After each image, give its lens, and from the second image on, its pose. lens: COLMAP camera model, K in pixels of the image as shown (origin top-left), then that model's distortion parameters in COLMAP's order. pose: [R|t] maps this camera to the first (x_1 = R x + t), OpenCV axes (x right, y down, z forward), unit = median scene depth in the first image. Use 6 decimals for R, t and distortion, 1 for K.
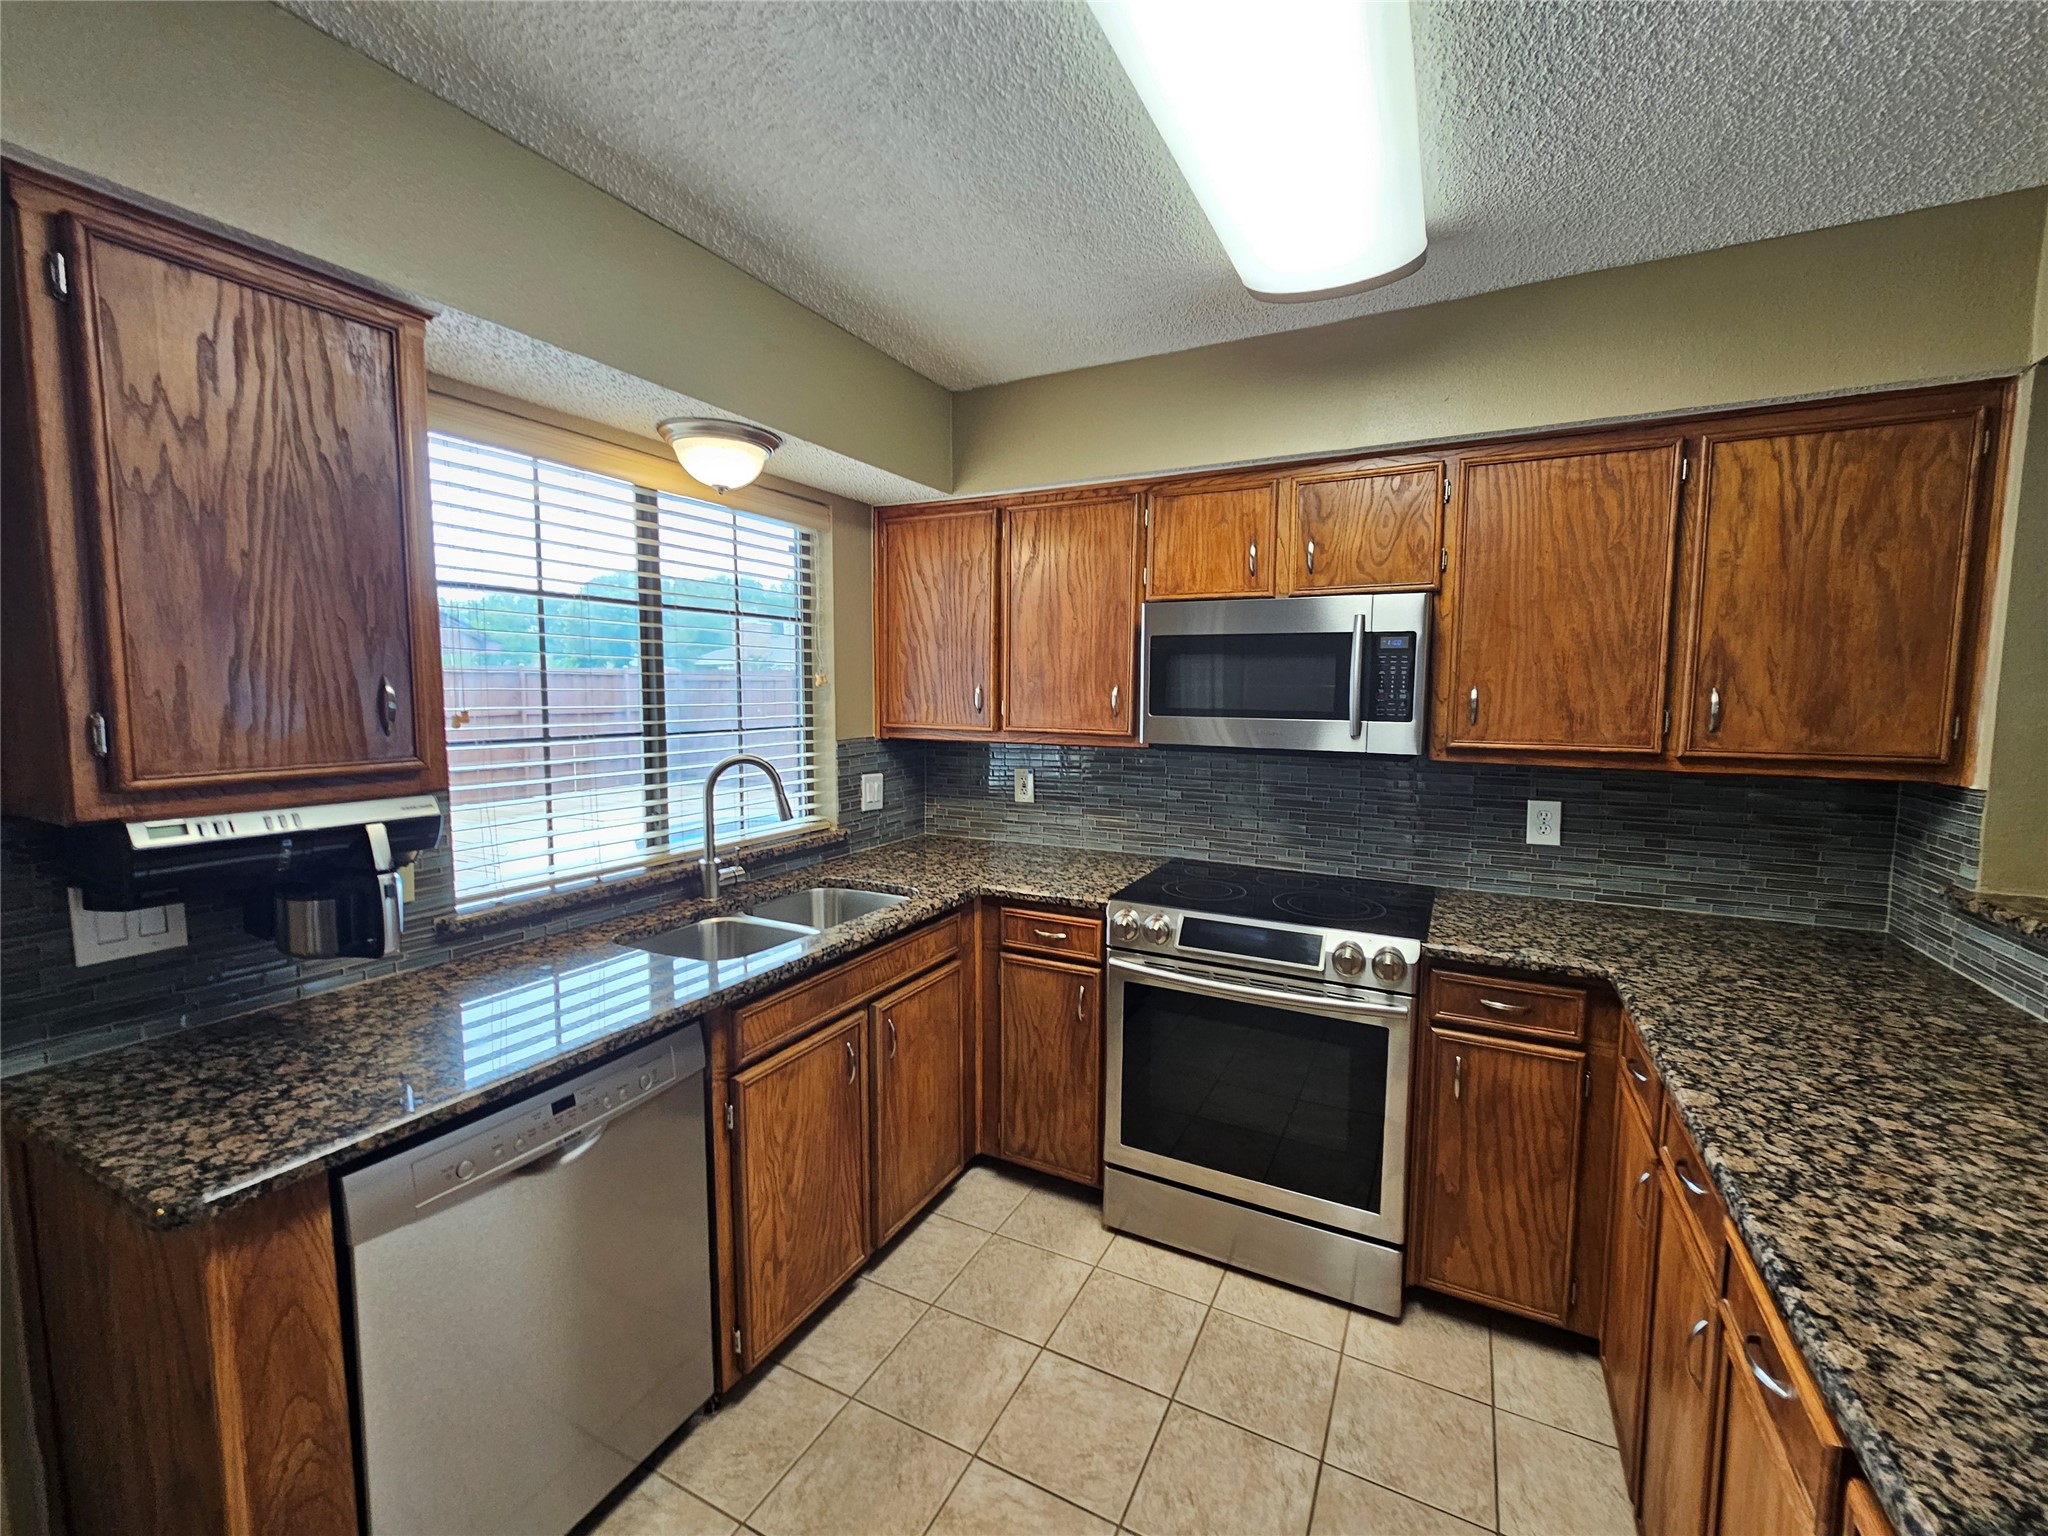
lens RADIAL K [[833.7, 0, 1033.8], [0, 833.7, 762.9], [0, 0, 1]] dist [-0.002151, 0.000359]
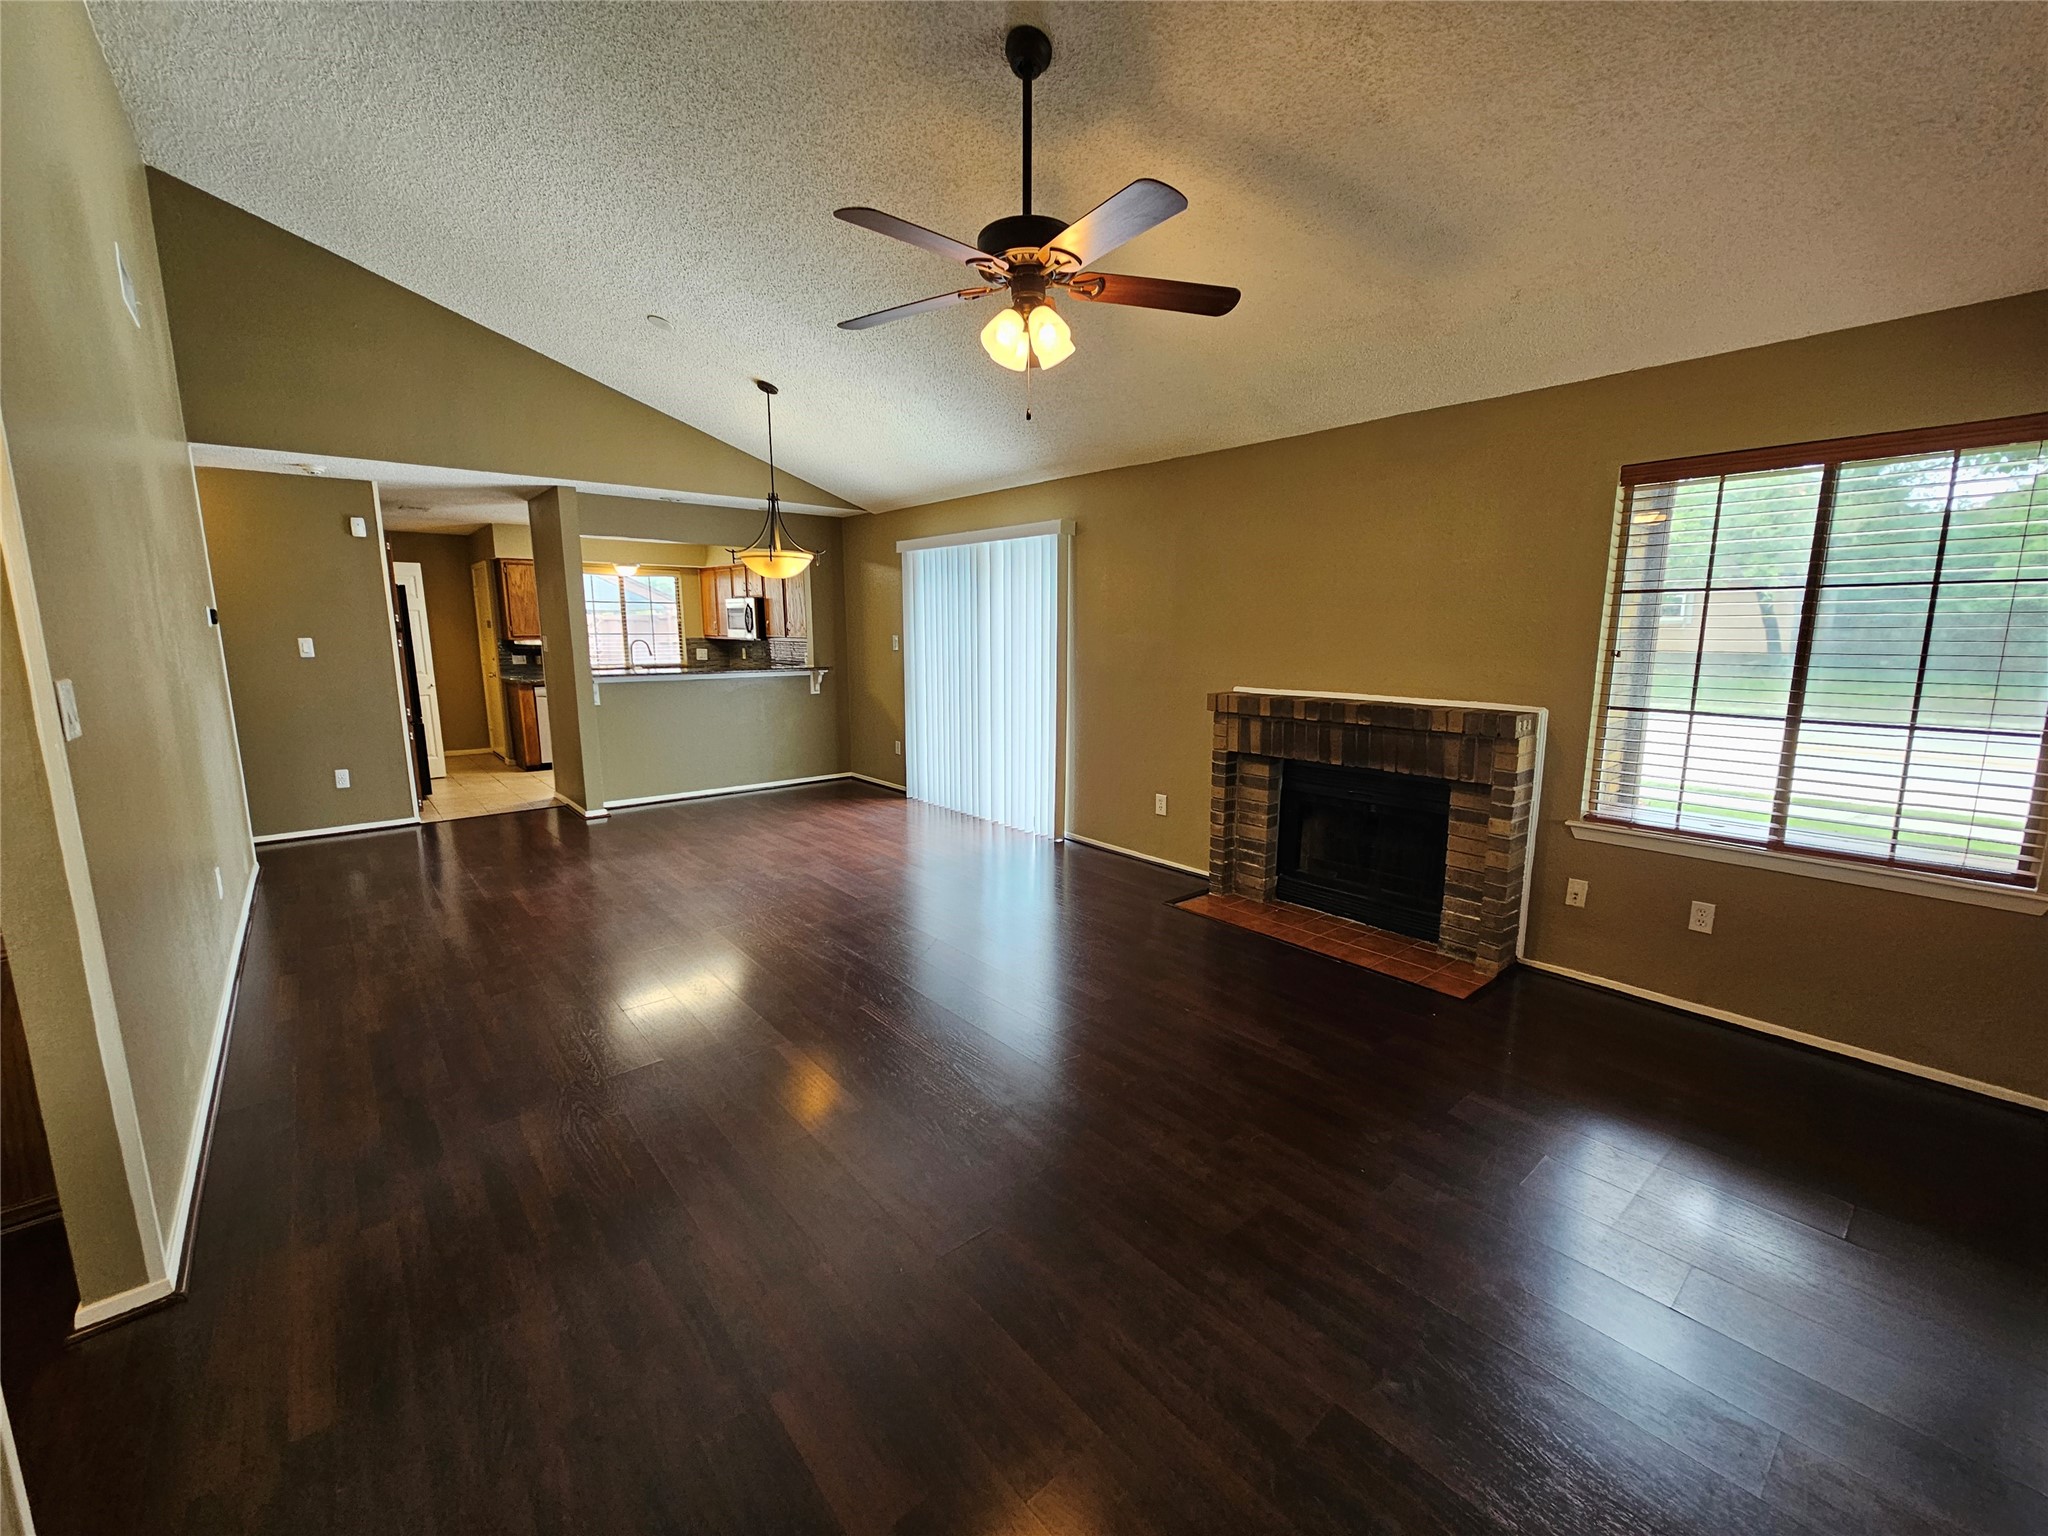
lens RADIAL K [[833.7, 0, 1033.8], [0, 833.7, 762.9], [0, 0, 1]] dist [-0.002151, 0.000359]
pose [[0.924129, 0.058799, -0.377529, 3.817585], [-0.030672, 0.996315, 0.080094, 0.264396], [0.380848, -0.062438, 0.922527, -2.622433]]
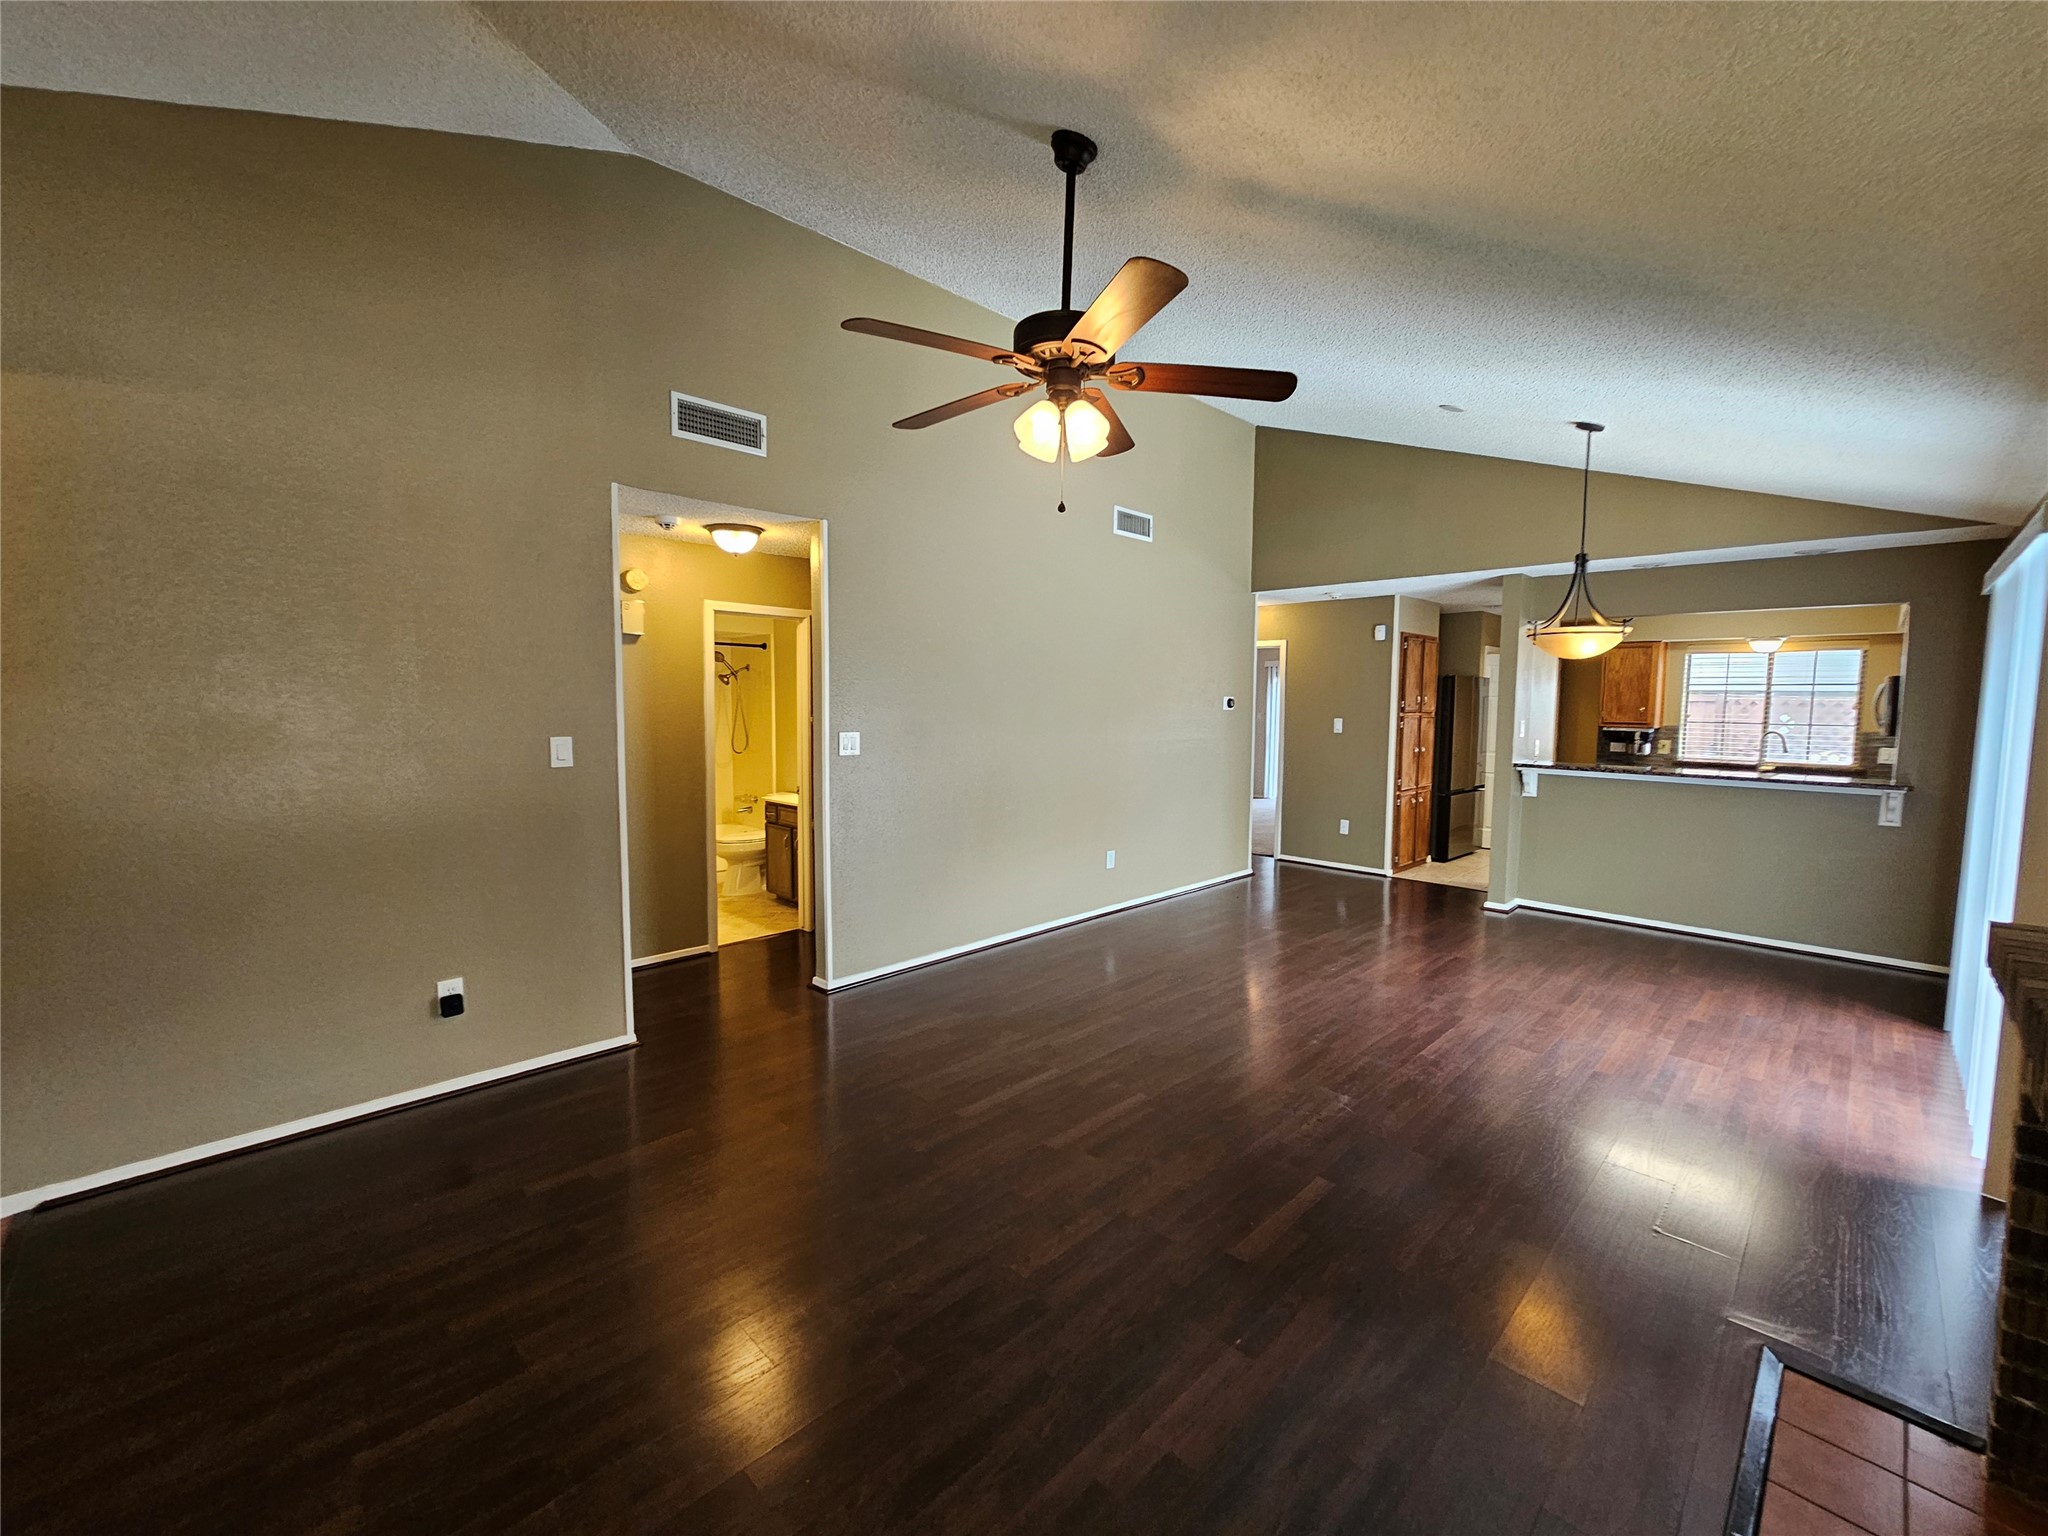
lens RADIAL K [[833.7, 0, 1033.8], [0, 833.7, 762.9], [0, 0, 1]] dist [-0.002151, 0.000359]
pose [[-0.322547, 0.066695, -0.944201, 4.566784], [-0.094719, 0.990234, 0.102303, 0.069619], [0.941802, 0.122431, -0.313080, -0.854431]]
